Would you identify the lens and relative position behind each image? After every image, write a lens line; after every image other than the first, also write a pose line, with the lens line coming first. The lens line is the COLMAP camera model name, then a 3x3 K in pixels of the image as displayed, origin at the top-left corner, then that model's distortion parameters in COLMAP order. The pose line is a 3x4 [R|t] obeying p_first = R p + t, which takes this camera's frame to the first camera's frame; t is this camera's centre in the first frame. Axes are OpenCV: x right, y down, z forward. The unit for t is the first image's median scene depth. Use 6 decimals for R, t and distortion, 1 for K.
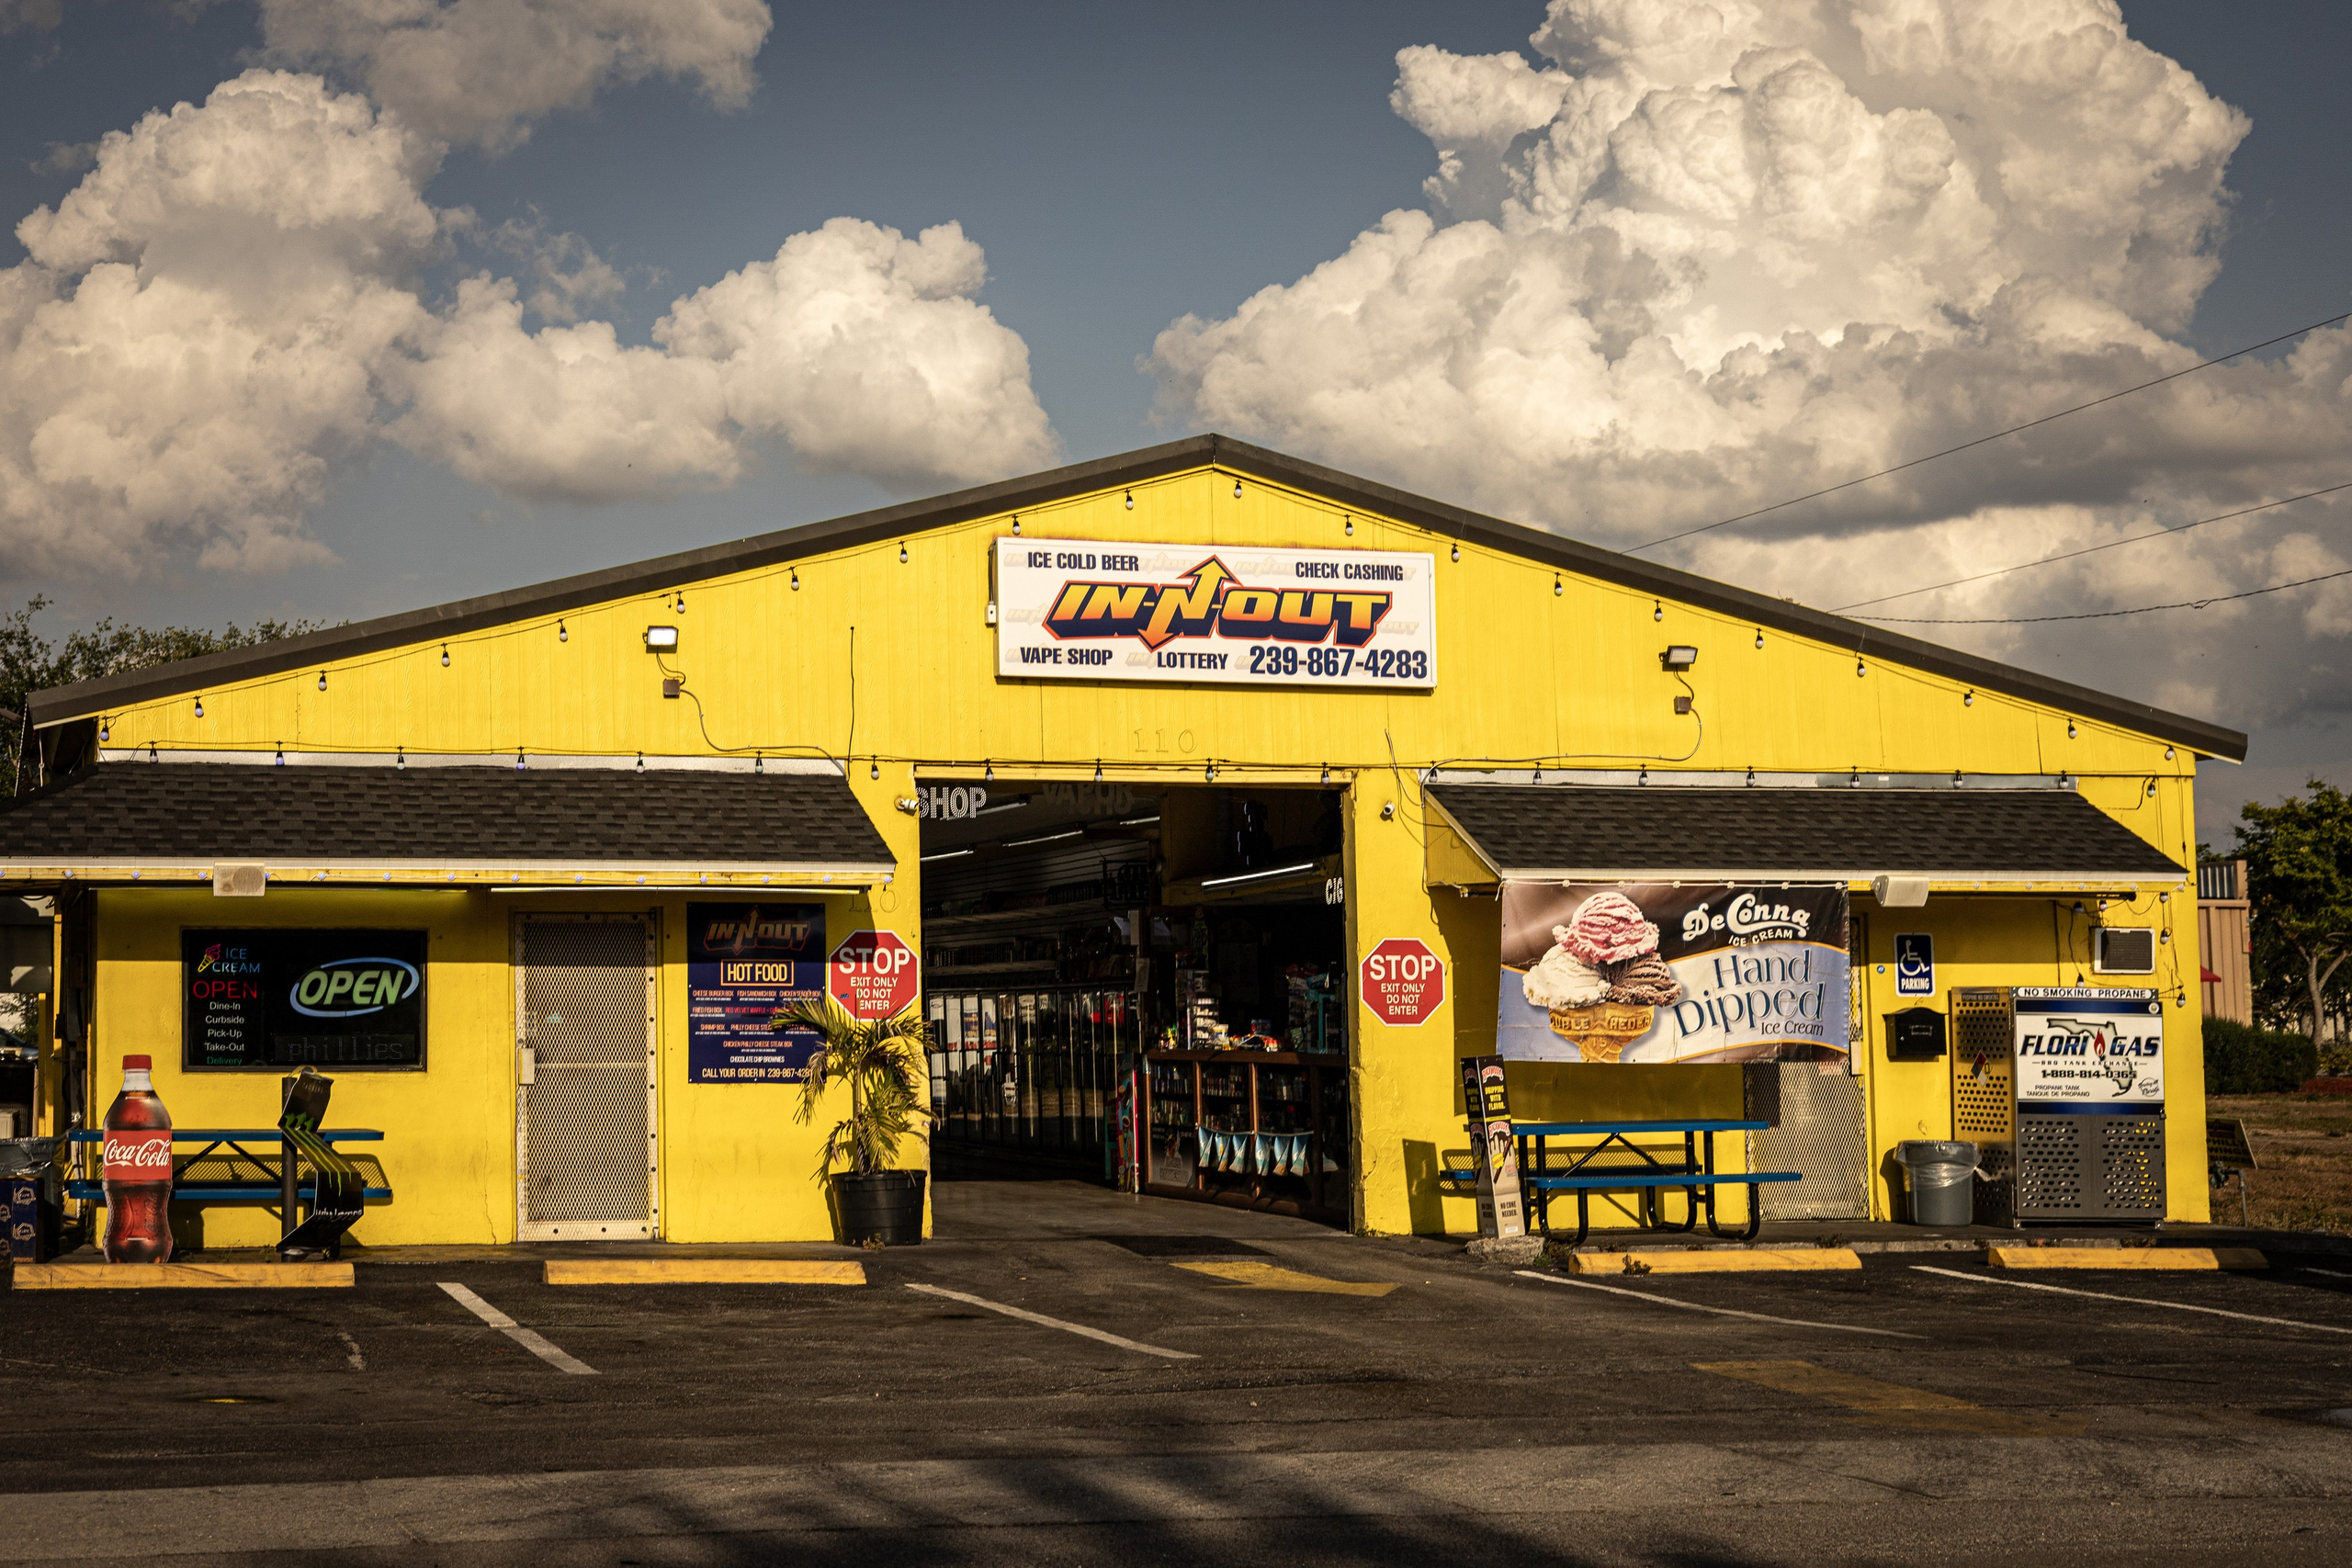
lens RADIAL K [[3085.9, 0, 1178.8], [0, 3085.9, 786.5], [0, 0, 1]] dist [-0.009909, 0.202039]
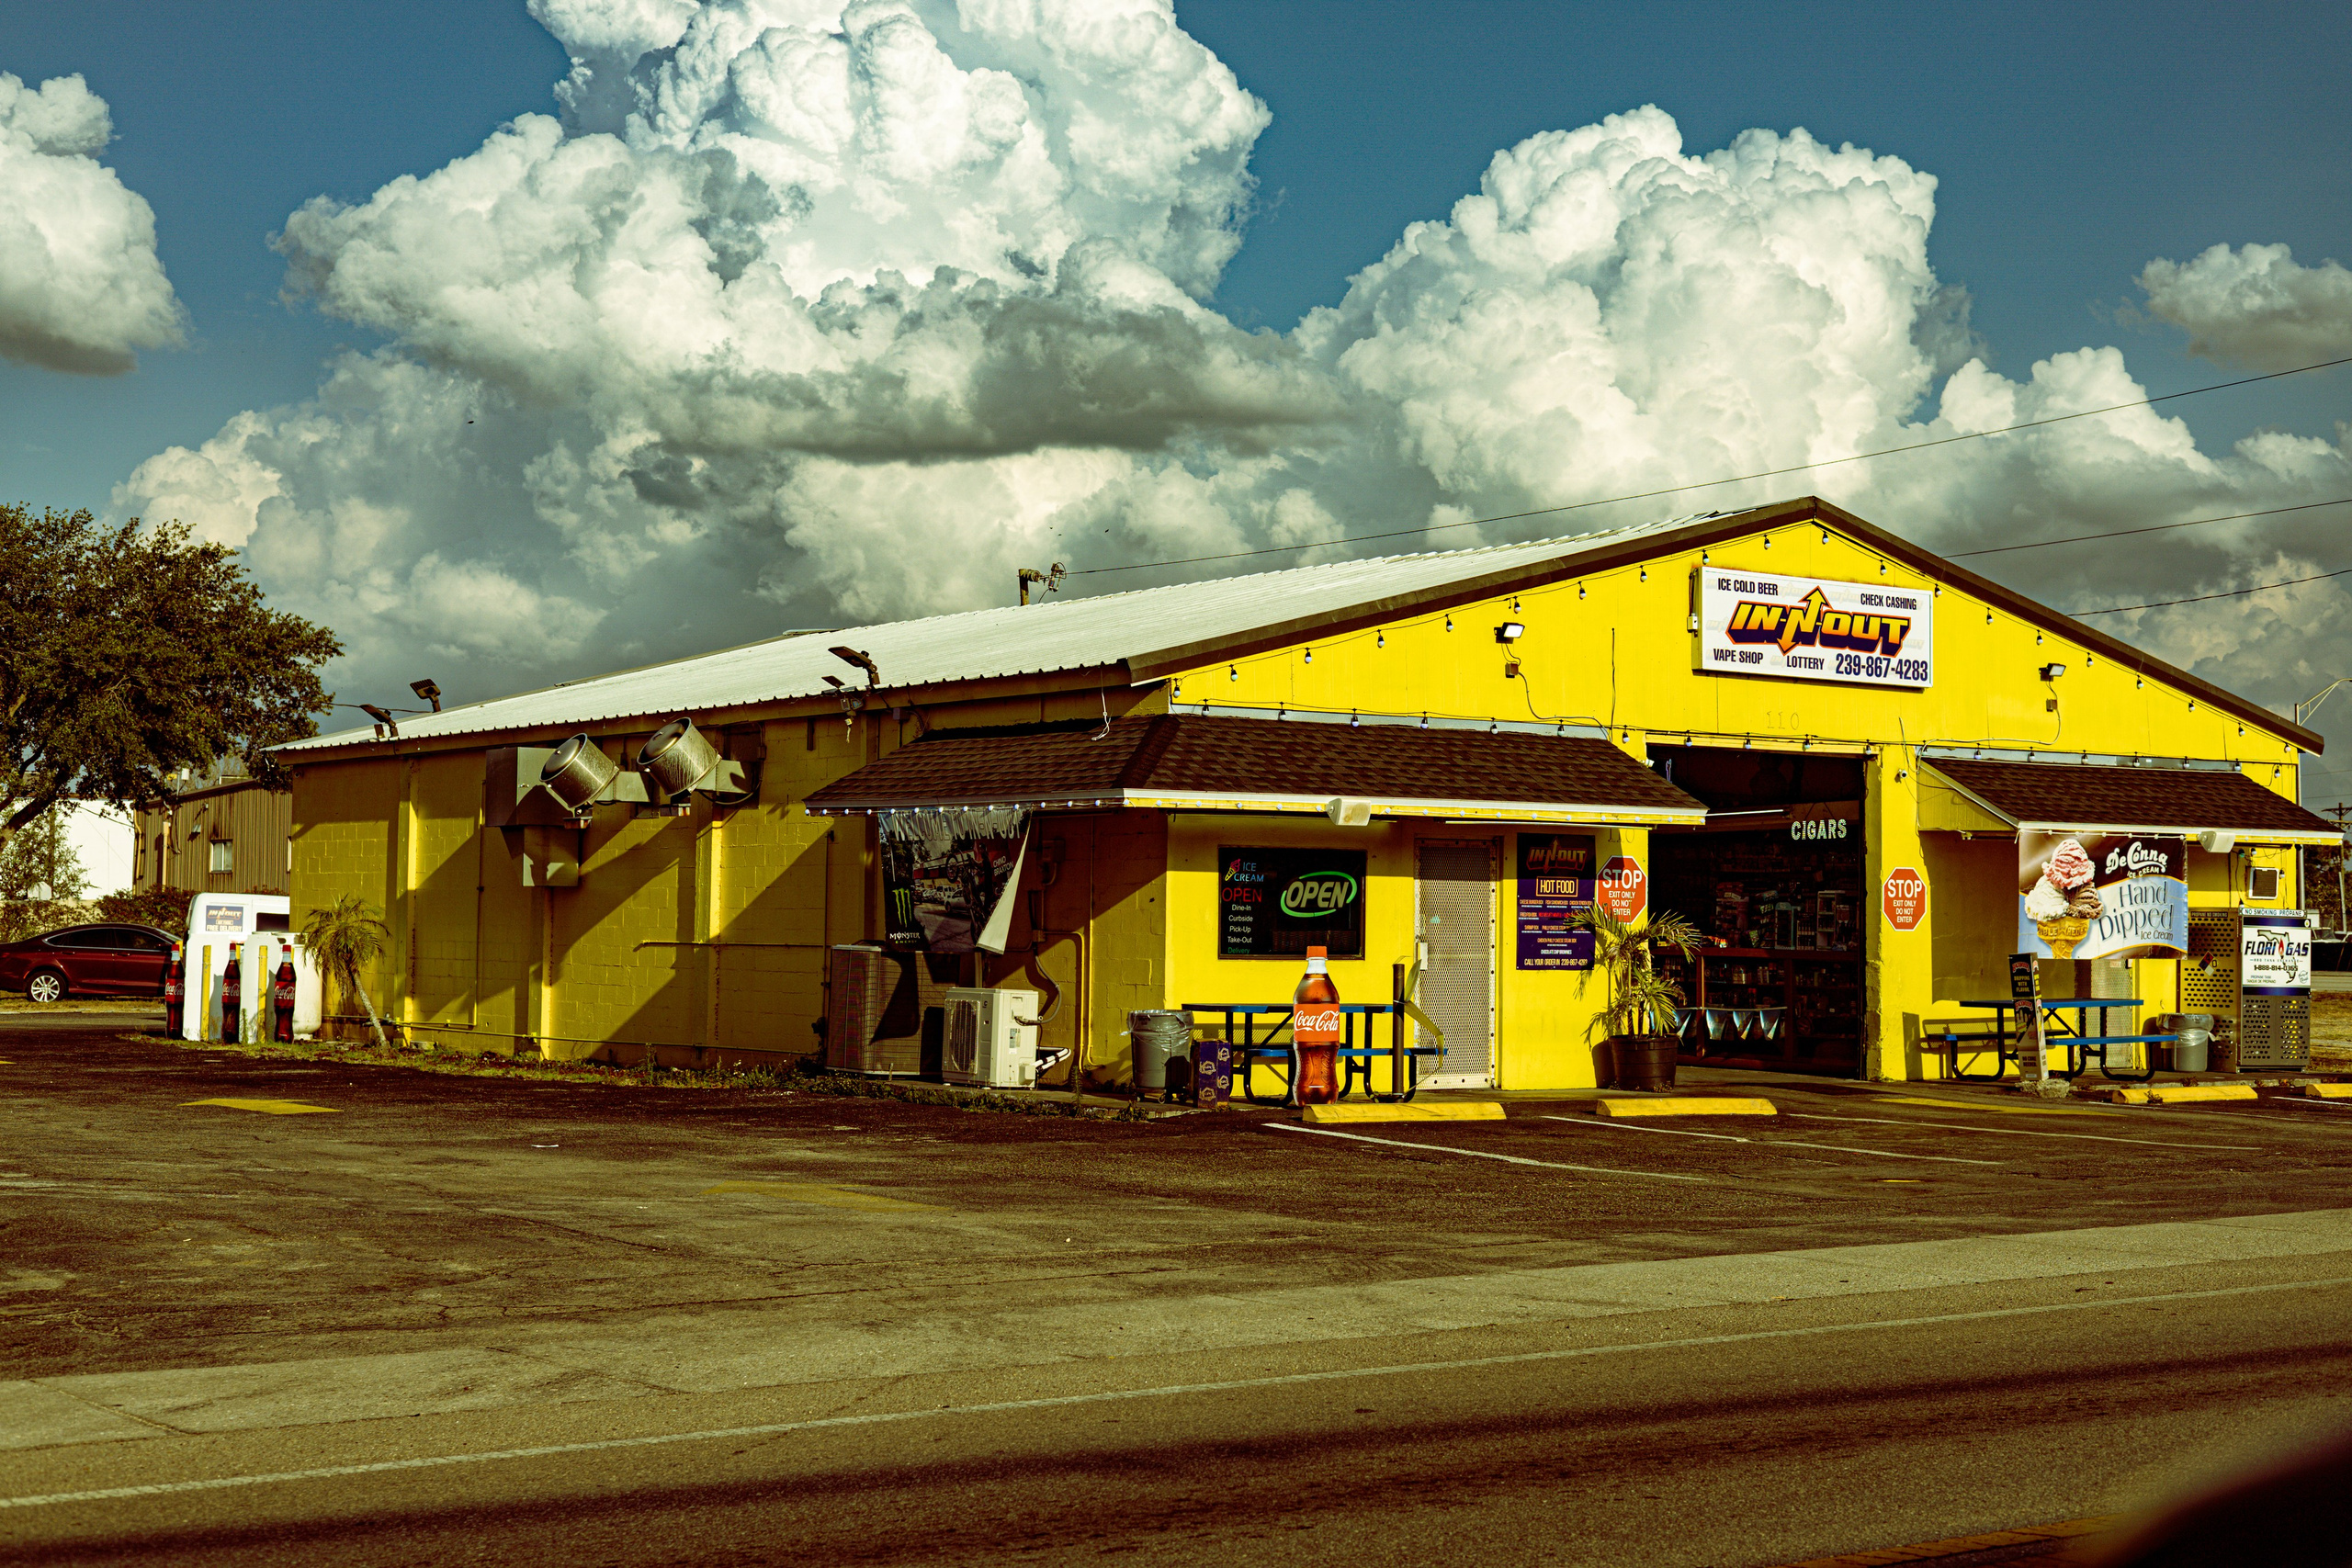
lens RADIAL K [[3085.9, 0, 1178.8], [0, 3085.9, 786.5], [0, 0, 1]] dist [-0.009909, 0.202039]
pose [[0.923115, 0.027073, 0.383569, -0.740690], [-0.040329, 0.998833, 0.026558, -0.010685], [-0.382403, -0.039985, 0.923130, -0.150218]]
